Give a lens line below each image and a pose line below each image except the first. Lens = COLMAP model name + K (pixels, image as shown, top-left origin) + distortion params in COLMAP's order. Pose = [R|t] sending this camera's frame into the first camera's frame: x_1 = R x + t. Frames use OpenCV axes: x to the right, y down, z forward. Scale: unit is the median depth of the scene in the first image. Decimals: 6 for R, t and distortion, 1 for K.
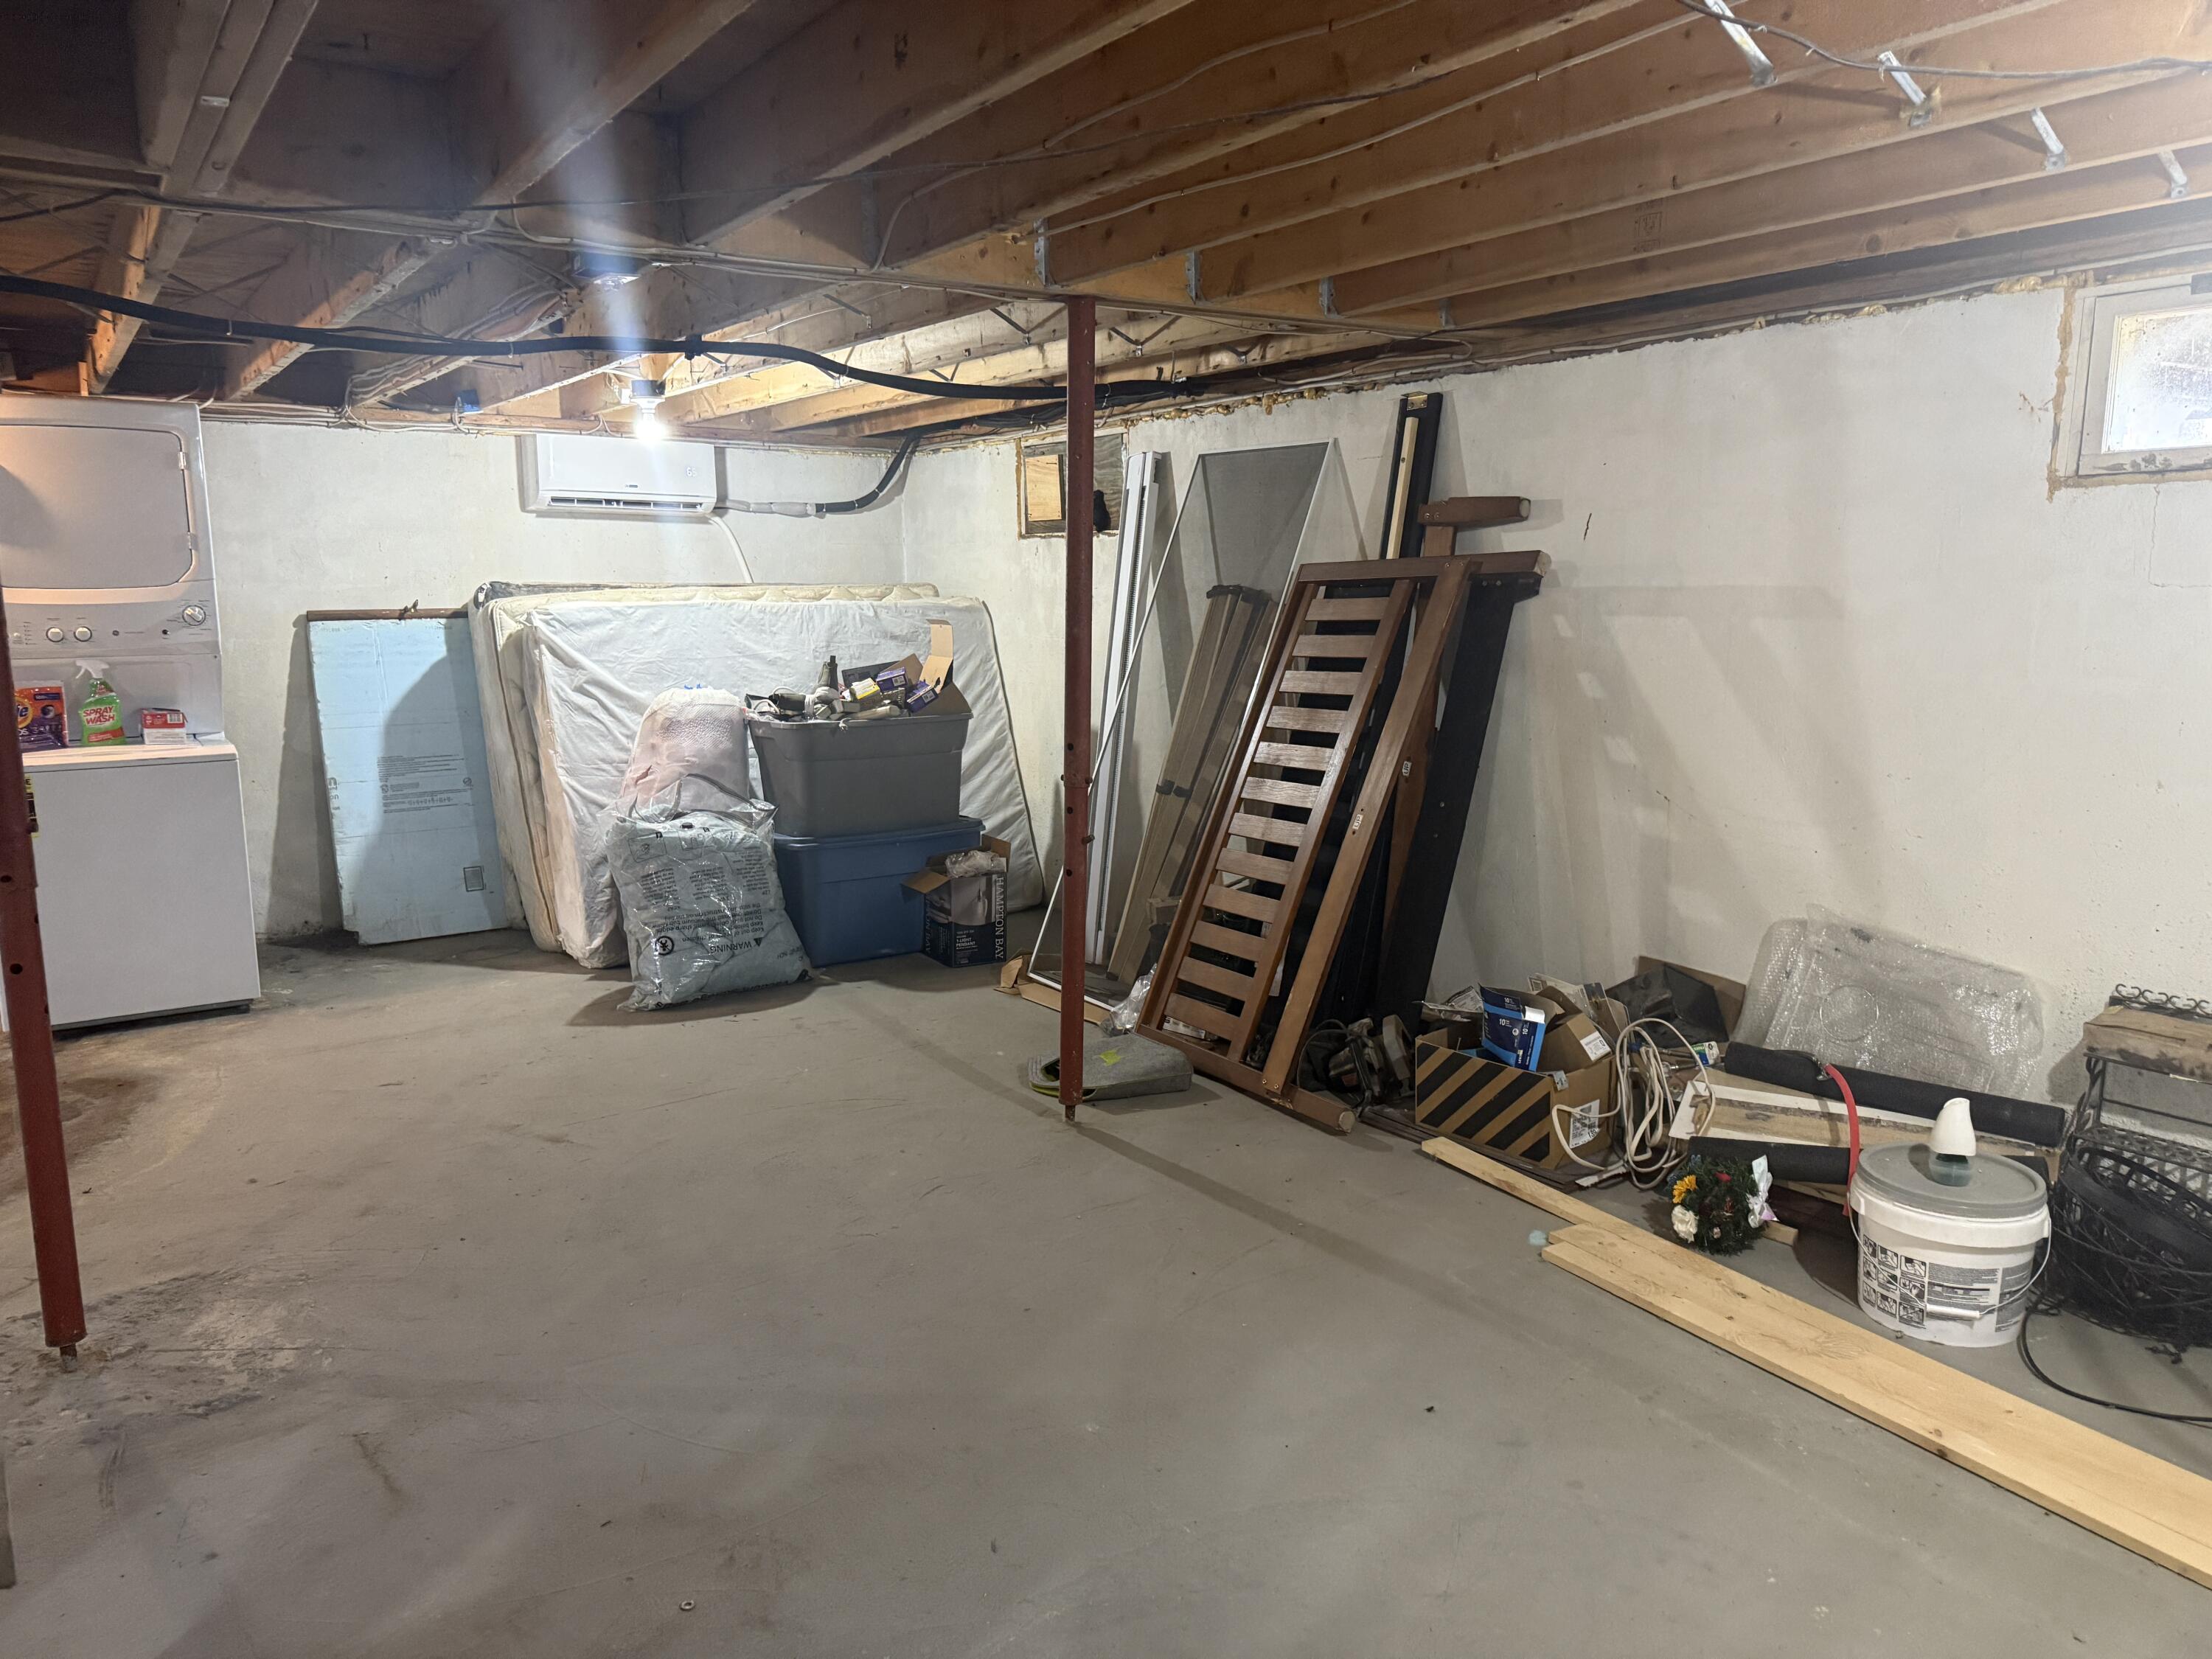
lens RADIAL K [[1560.4, 0, 1106.3], [0, 1560.4, 836.0], [0, 0, 1]] dist [0.041735, -0.042912]
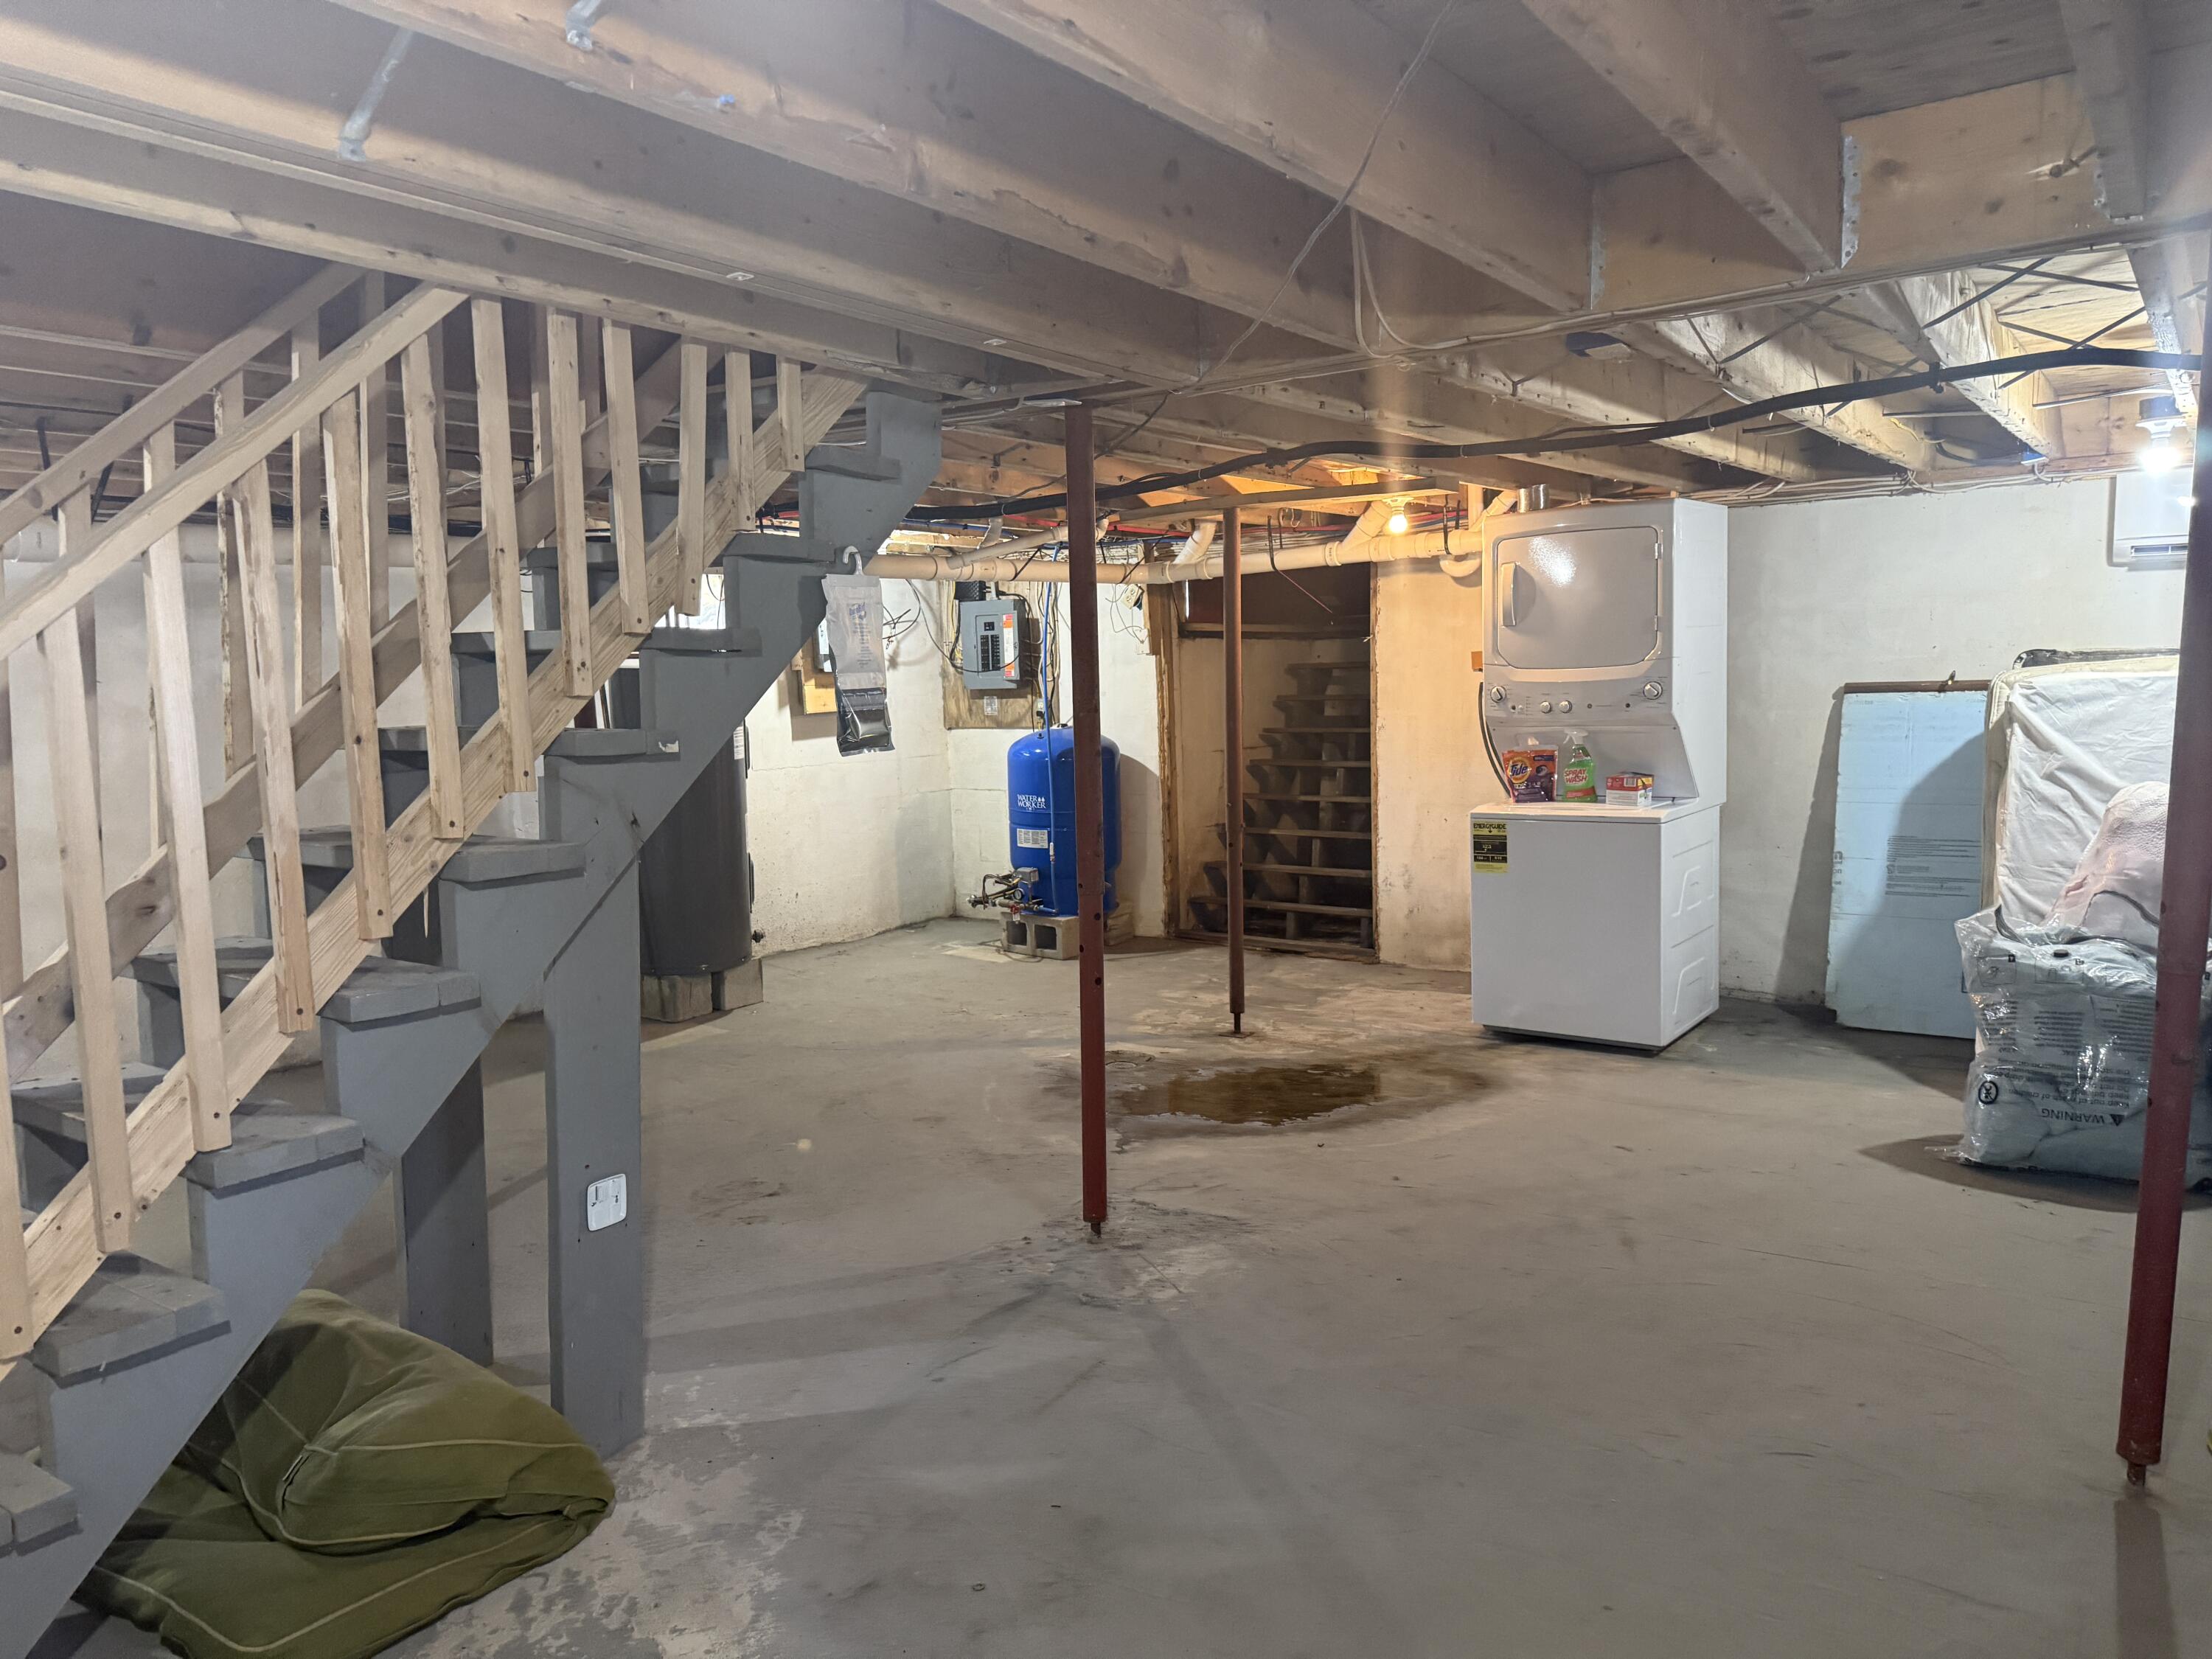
lens RADIAL K [[1560.4, 0, 1106.3], [0, 1560.4, 836.0], [0, 0, 1]] dist [0.041735, -0.042912]
pose [[0.329580, 0.093904, -0.939446, 0.295826], [-0.125637, 0.990554, 0.054936, -0.045440], [0.935731, 0.099923, 0.338264, 0.247046]]
